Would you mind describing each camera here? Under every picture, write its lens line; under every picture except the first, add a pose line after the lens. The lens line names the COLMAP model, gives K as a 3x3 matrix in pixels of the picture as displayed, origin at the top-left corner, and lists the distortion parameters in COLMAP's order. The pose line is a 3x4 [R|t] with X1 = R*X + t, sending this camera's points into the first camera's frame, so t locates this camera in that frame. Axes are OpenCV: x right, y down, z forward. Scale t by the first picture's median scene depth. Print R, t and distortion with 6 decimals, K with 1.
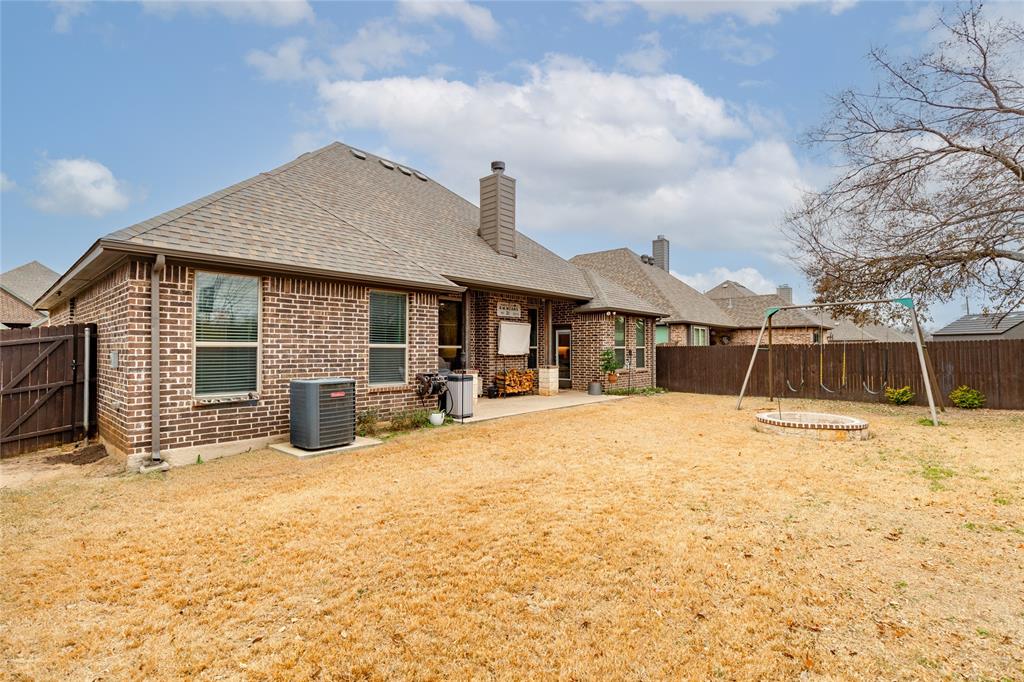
lens RADIAL K [[457.3, 0, 512.0], [0, 457.3, 341.0], [0, 0, 1]] dist [-0.000170, -0.000020]
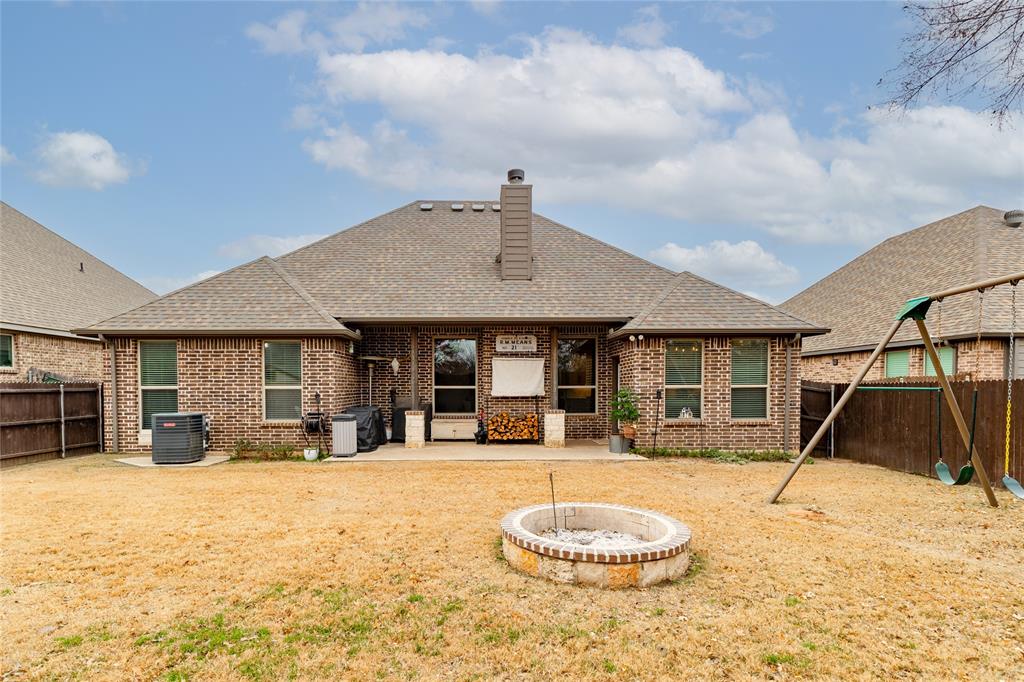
lens RADIAL K [[476.6, 0, 511.3], [0, 476.6, 398.7], [0, 0, 1]] dist [0.002127, 0.000360]
pose [[0.687049, 0.014934, -0.726458, 0.804205], [0.016023, 0.999234, 0.035695, 0.004048], [0.726435, -0.036164, 0.686283, 0.470729]]
